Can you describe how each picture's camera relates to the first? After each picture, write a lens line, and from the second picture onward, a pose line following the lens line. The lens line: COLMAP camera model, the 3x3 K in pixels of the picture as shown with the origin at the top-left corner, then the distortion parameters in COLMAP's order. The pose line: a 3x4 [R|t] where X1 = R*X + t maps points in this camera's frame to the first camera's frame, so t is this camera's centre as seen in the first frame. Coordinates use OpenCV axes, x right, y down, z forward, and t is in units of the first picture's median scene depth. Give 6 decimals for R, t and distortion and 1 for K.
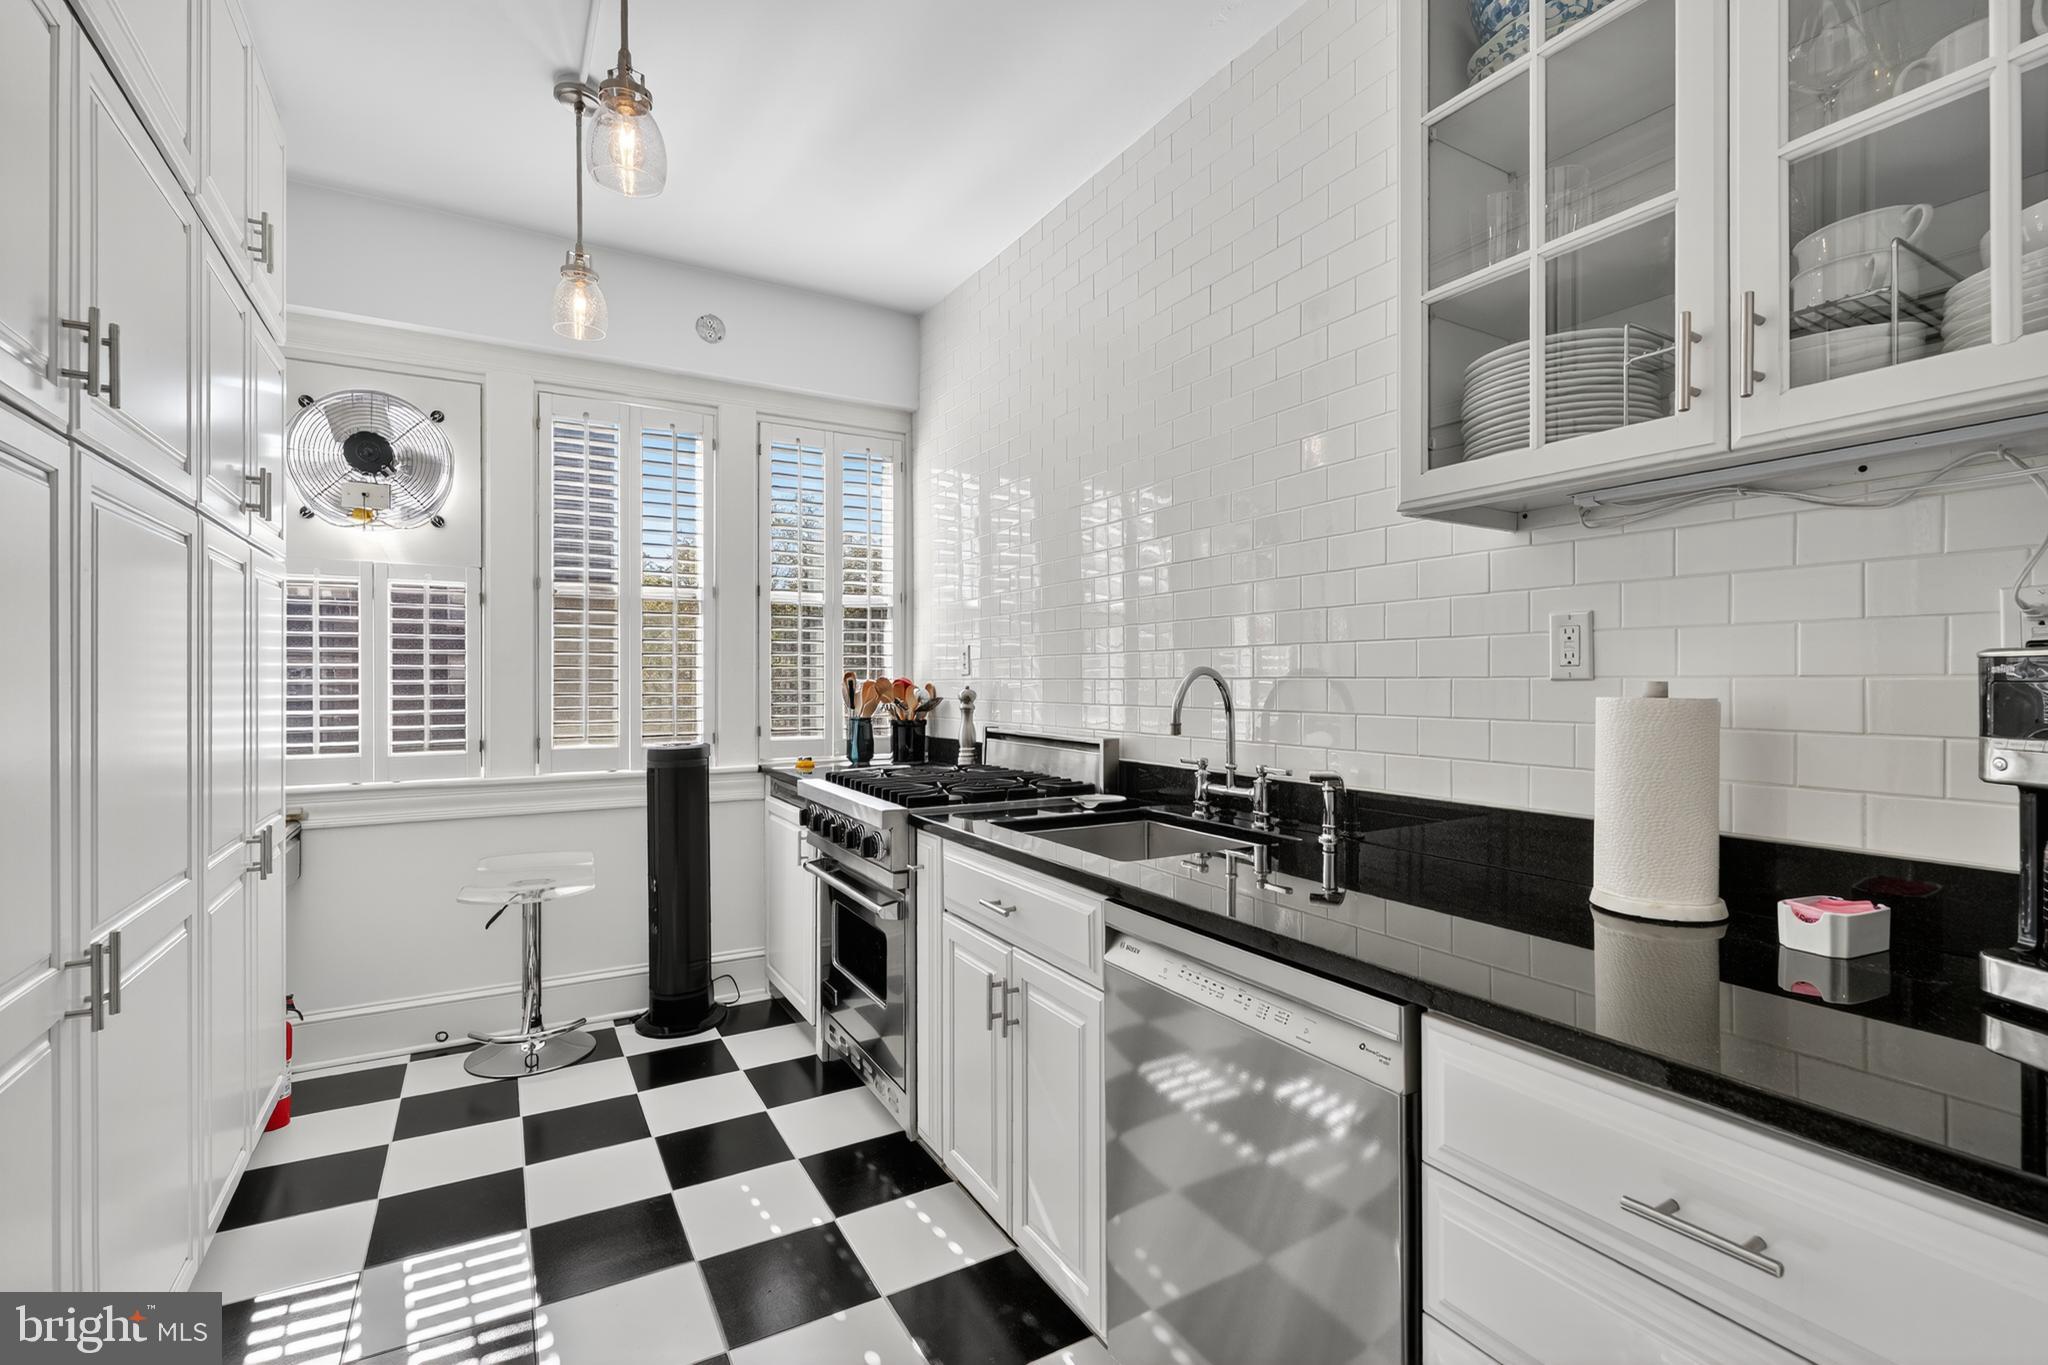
lens RADIAL K [[922.2, 0, 1035.0], [0, 922.2, 681.3], [0, 0, 1]] dist [-0.000392, -0.000297]
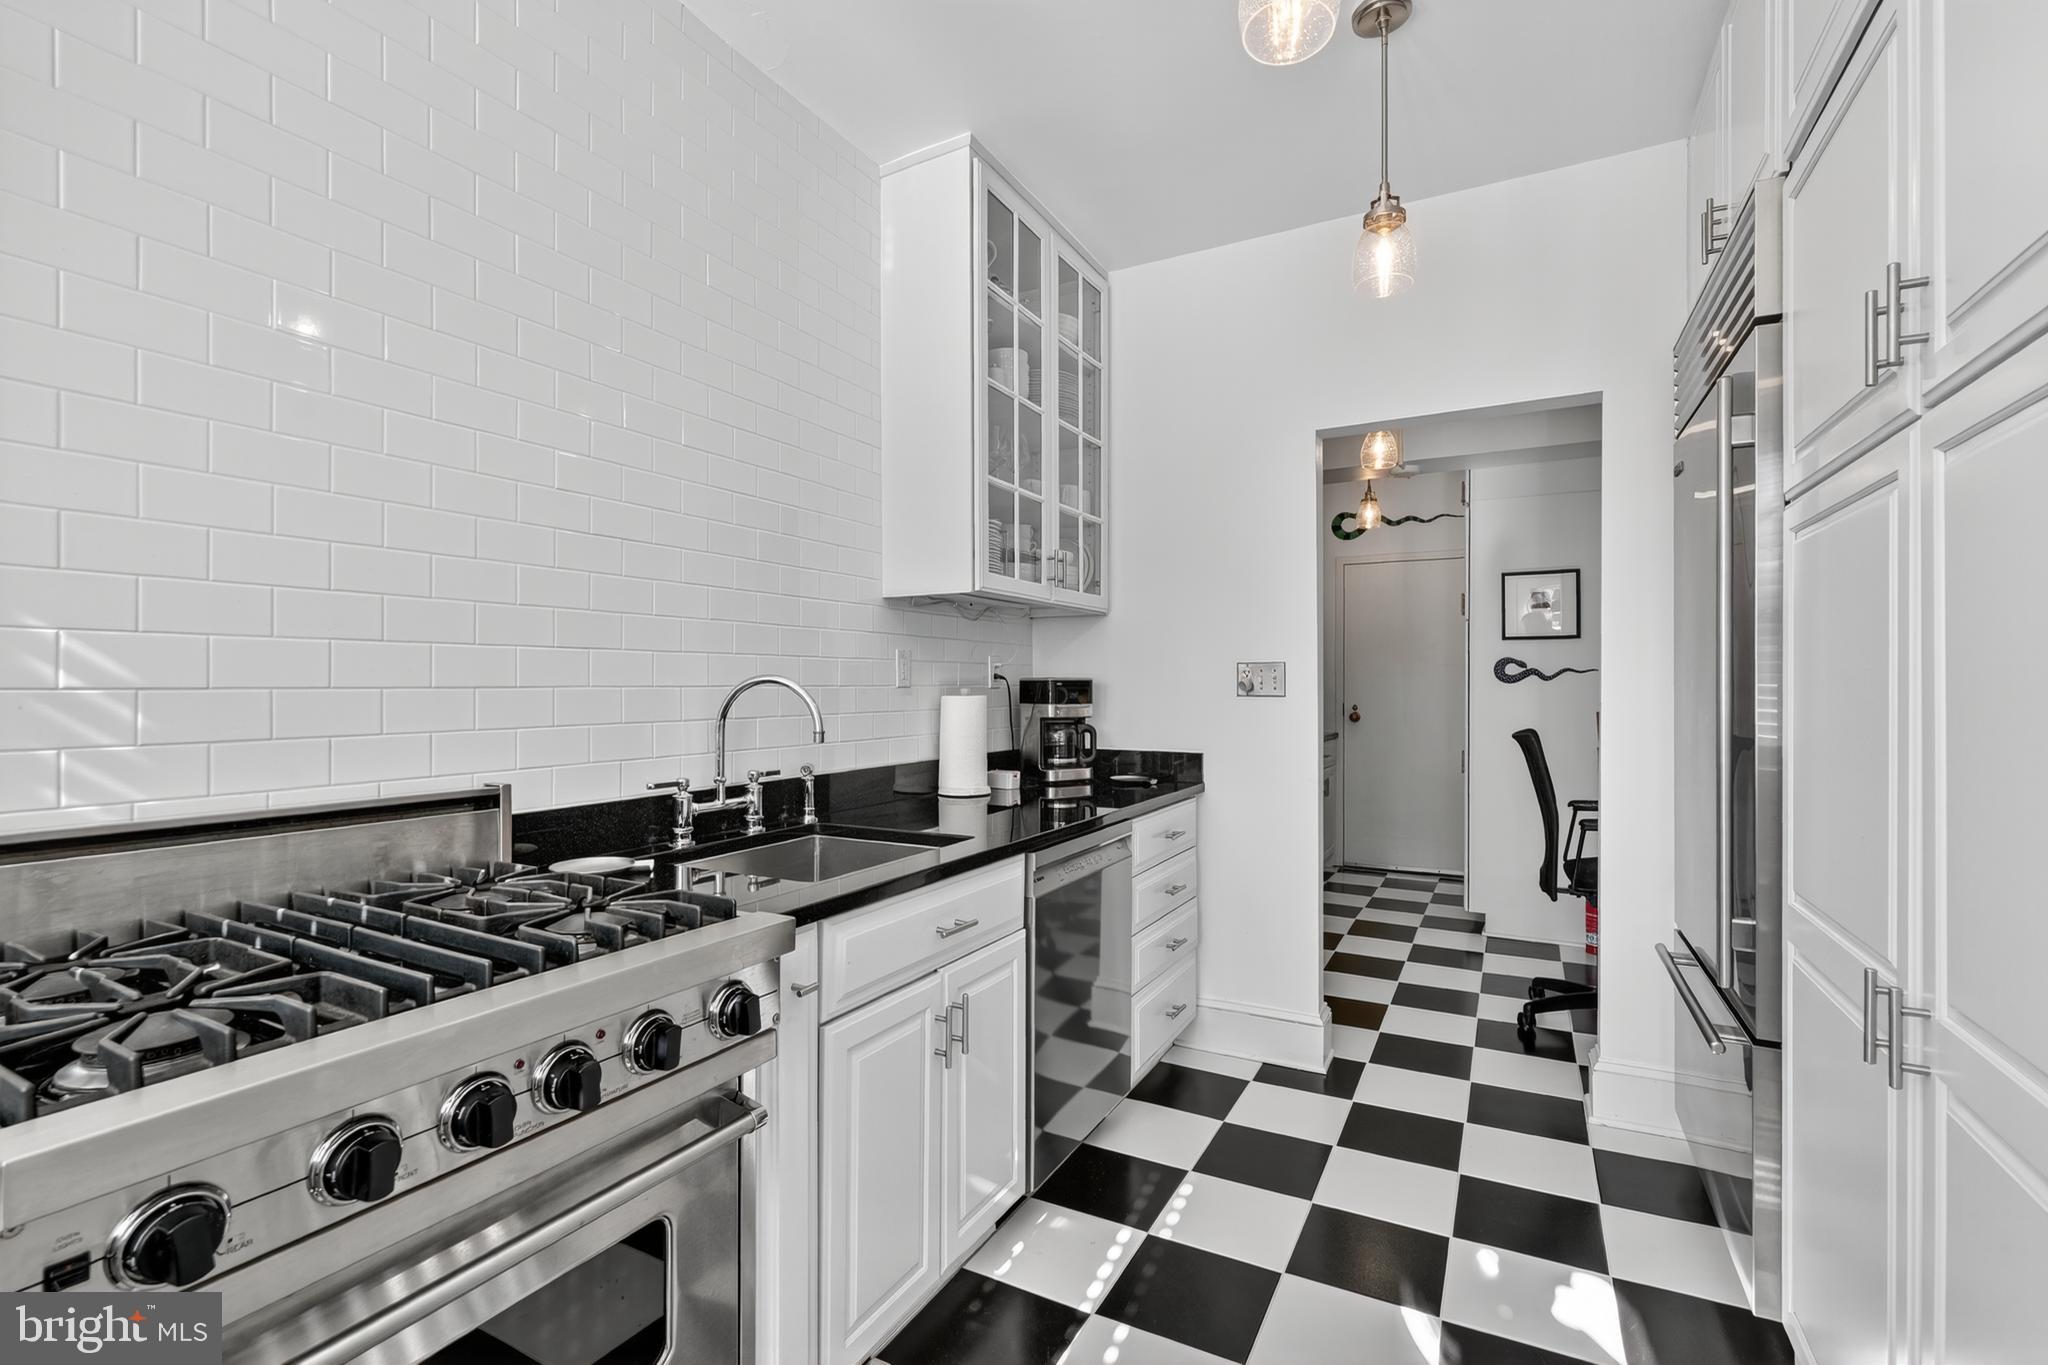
lens RADIAL K [[922.2, 0, 1012.6], [0, 922.2, 691.1], [0, 0, 1]] dist [-0.000392, -0.000297]
pose [[-0.526359, -0.001994, 0.850260, -0.664209], [0.001500, 0.999994, 0.003273, 0.000736], [-0.850261, 0.002998, -0.526353, 1.120454]]
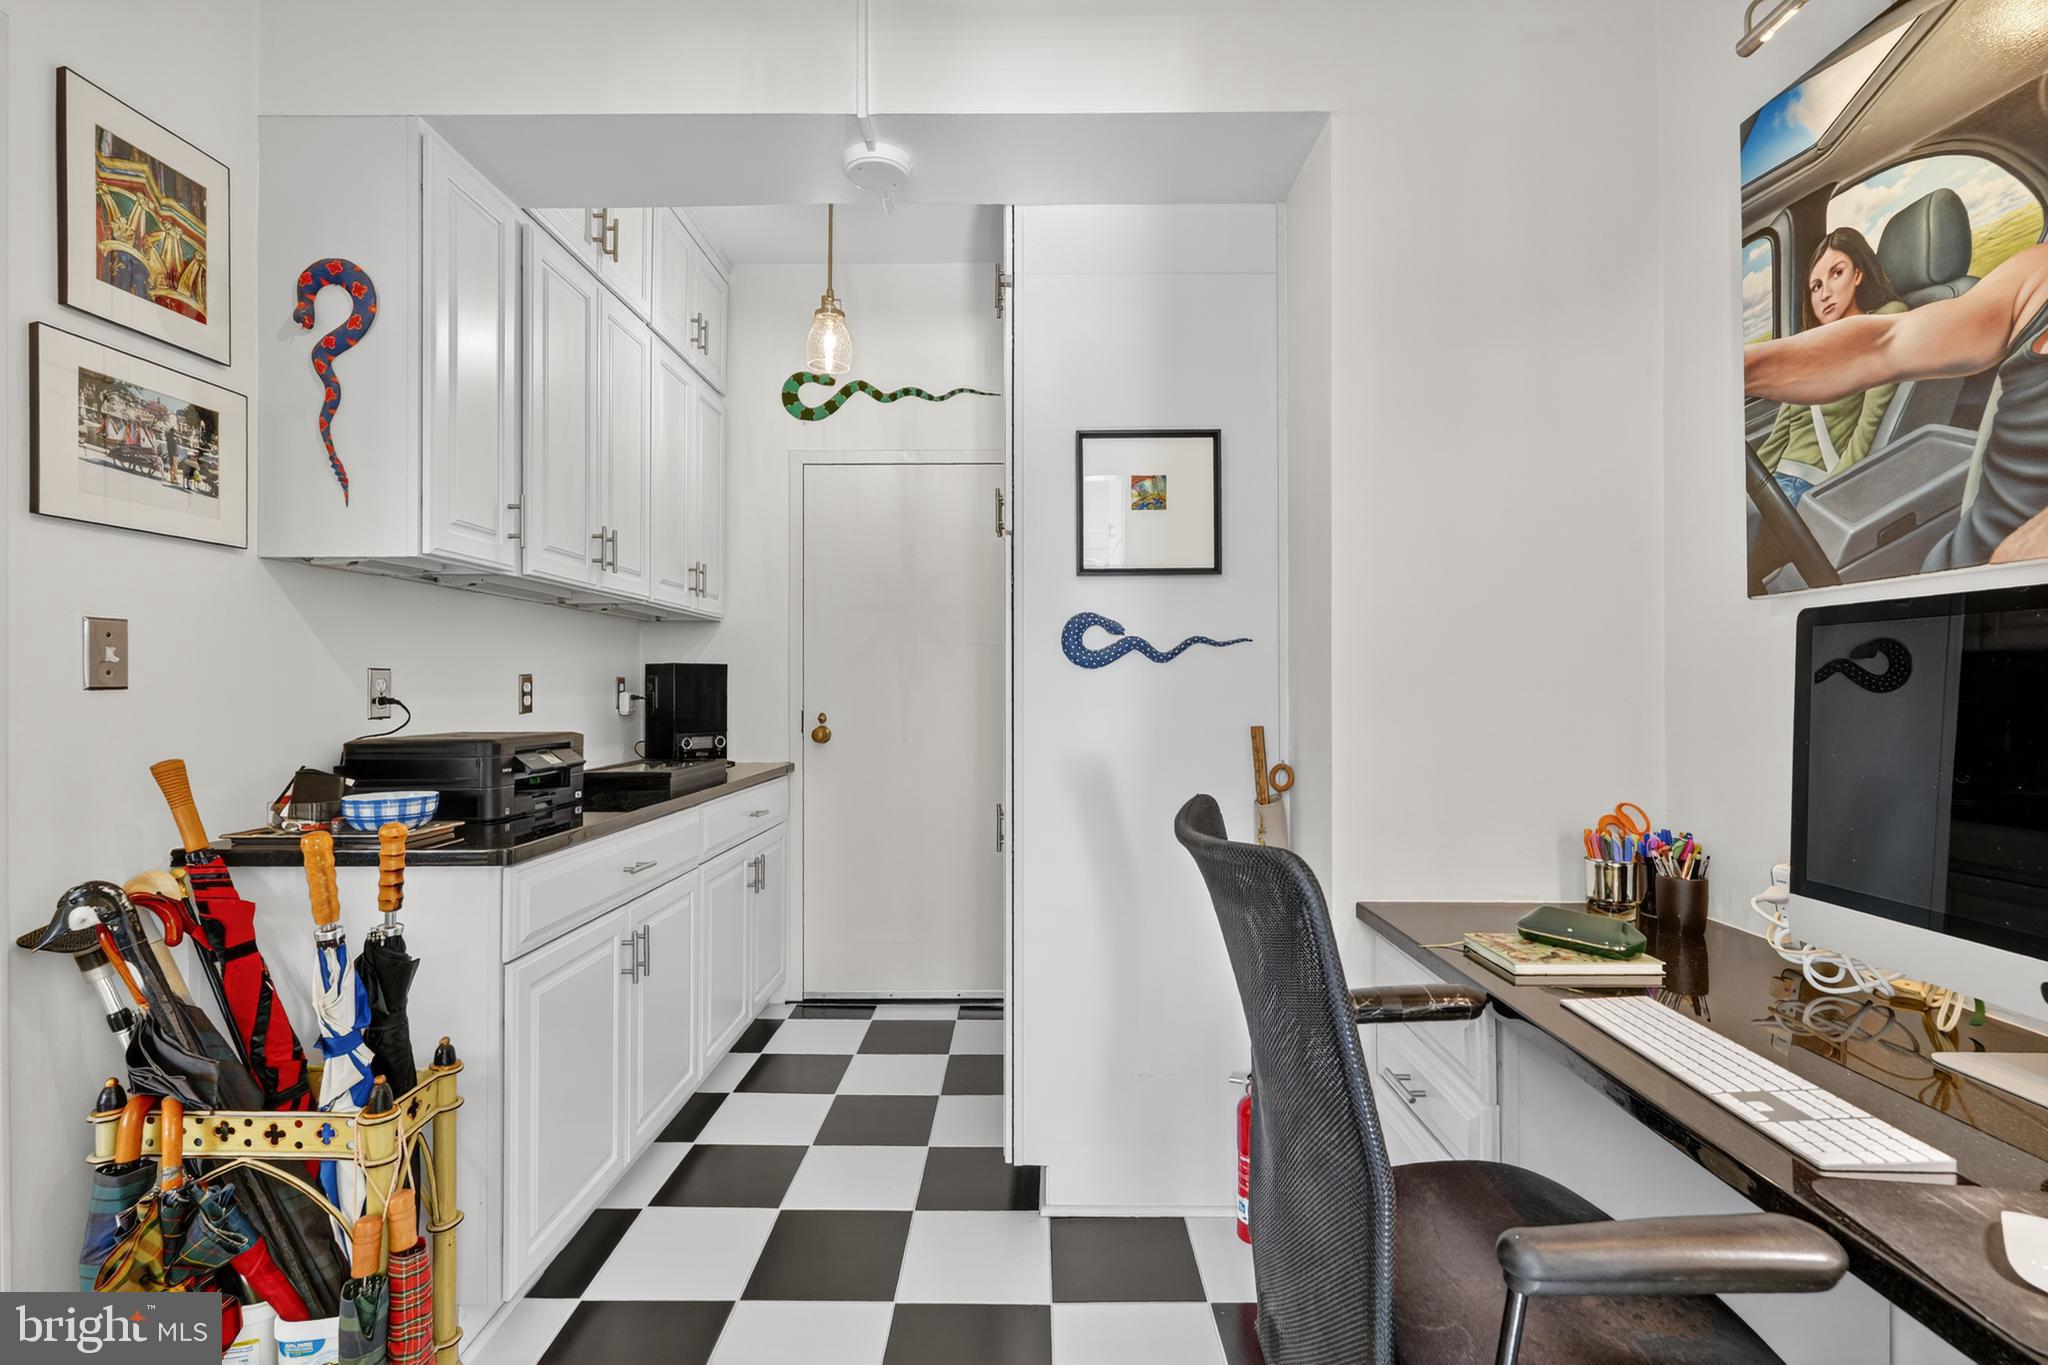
lens RADIAL K [[922.2, 0, 1020.5], [0, 922.2, 686.2], [0, 0, 1]] dist [-0.000392, -0.000297]
pose [[-0.867611, 0.006599, 0.497199, -0.607483], [0.006717, 0.999976, -0.001550, 0.001562], [-0.497198, 0.001995, -0.867635, 1.033495]]
